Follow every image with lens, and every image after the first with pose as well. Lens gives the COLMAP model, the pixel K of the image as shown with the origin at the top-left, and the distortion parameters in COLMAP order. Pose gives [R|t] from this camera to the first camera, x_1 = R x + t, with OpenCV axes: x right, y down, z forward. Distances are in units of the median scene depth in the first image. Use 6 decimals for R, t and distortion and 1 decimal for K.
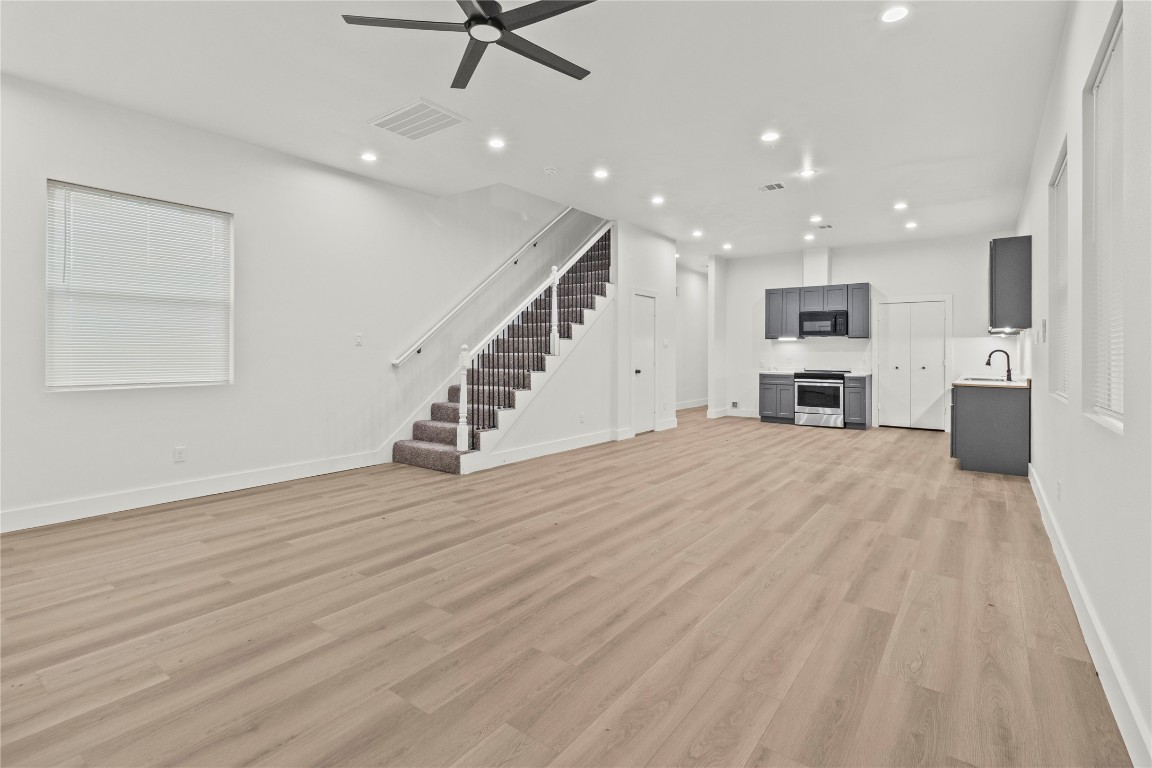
lens RADIAL K [[520.3, 0, 580.1], [0, 520.3, 350.6], [0, 0, 1]] dist [-0.000884, -0.000097]
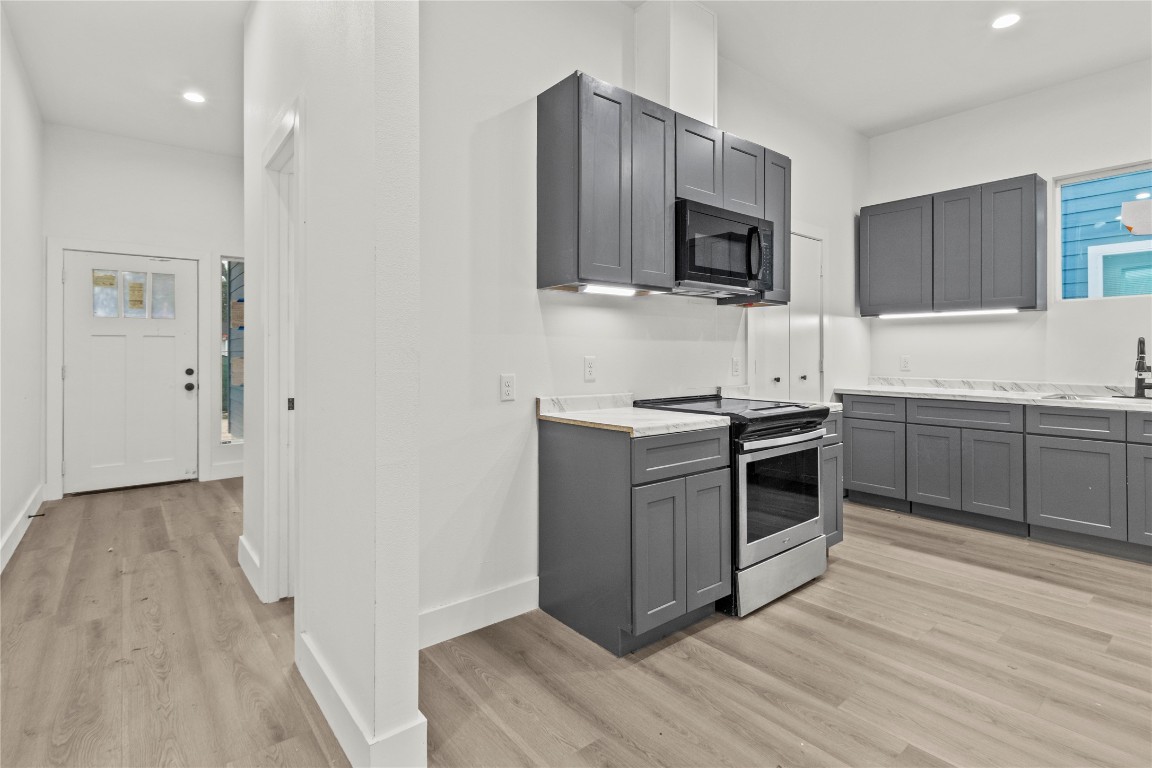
lens RADIAL K [[520.3, 0, 580.1], [0, 520.3, 350.6], [0, 0, 1]] dist [-0.000884, -0.000097]
pose [[0.265137, 0.000962, 0.964210, 0.141299], [0.002097, 0.999997, -0.001574, 0.009510], [-0.964208, 0.002439, 0.265134, 1.010531]]
